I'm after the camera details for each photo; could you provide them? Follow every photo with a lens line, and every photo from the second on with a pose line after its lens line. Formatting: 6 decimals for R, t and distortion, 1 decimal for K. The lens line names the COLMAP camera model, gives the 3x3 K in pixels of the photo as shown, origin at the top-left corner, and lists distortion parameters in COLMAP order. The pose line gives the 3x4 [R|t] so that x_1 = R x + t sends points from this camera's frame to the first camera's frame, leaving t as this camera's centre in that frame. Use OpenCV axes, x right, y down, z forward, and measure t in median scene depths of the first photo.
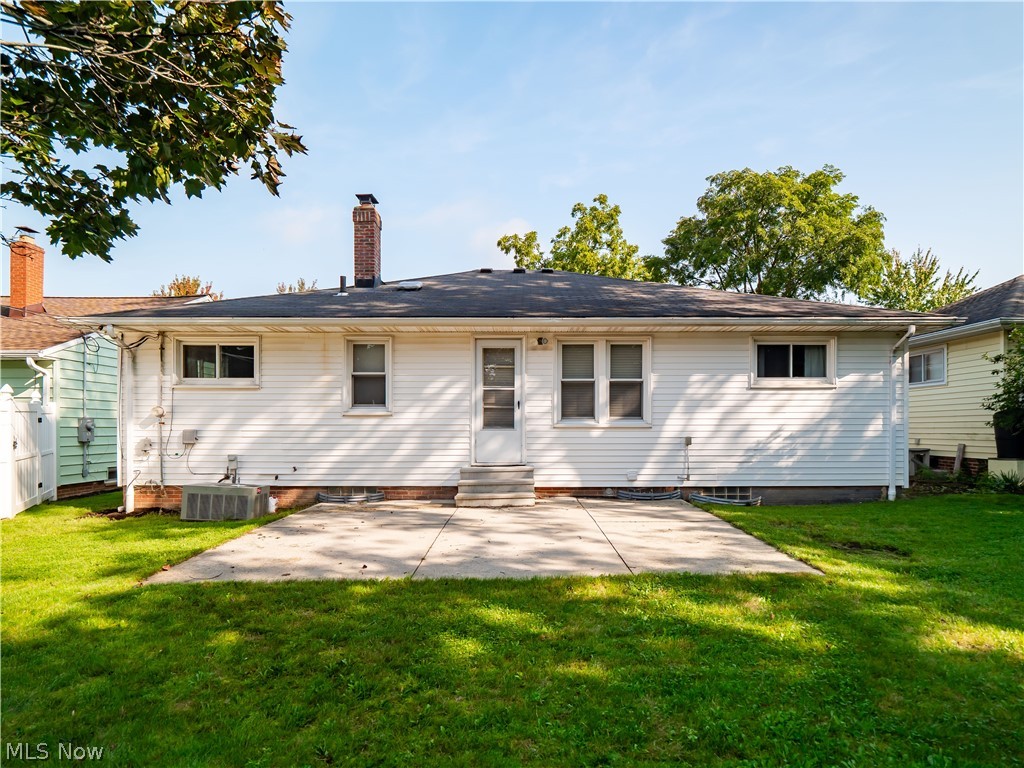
lens RADIAL K [[521.1, 0, 472.0], [0, 521.1, 422.4], [0, 0, 1]] dist [-0.006970, -0.001849]
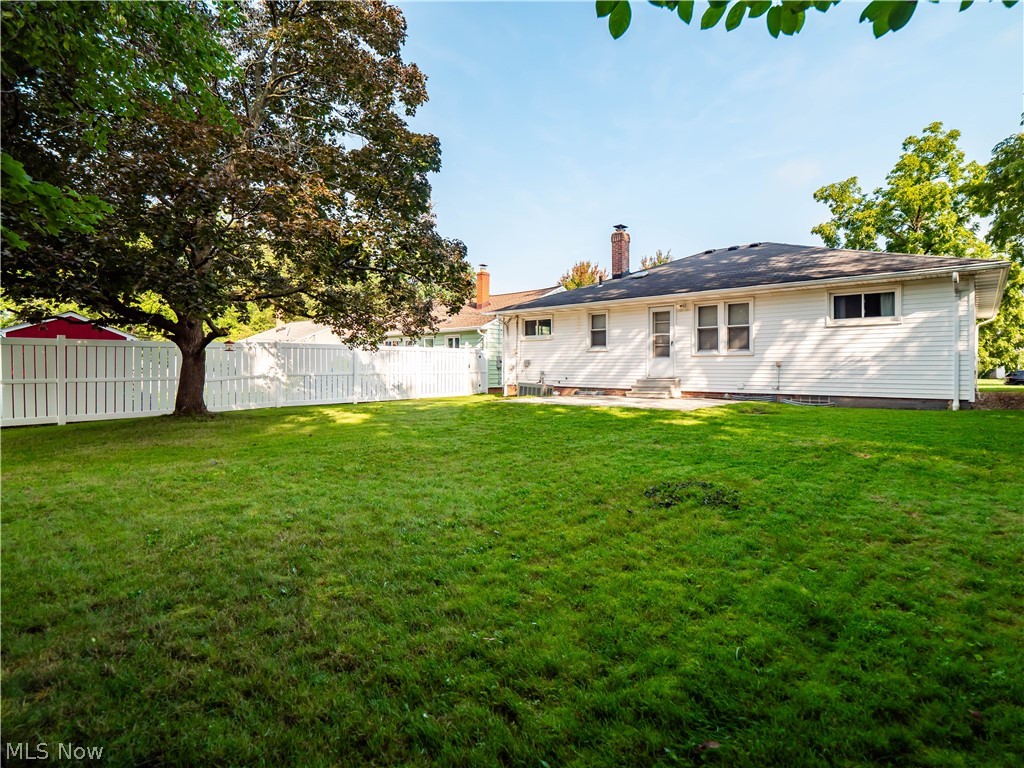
lens RADIAL K [[521.1, 0, 509.3], [0, 521.1, 376.9], [0, 0, 1]] dist [-0.006970, -0.001849]
pose [[0.745366, 0.011388, -0.666558, 0.837271], [-0.001372, 0.999878, 0.015549, 0.051317], [0.666654, -0.010675, 0.745291, -0.661865]]
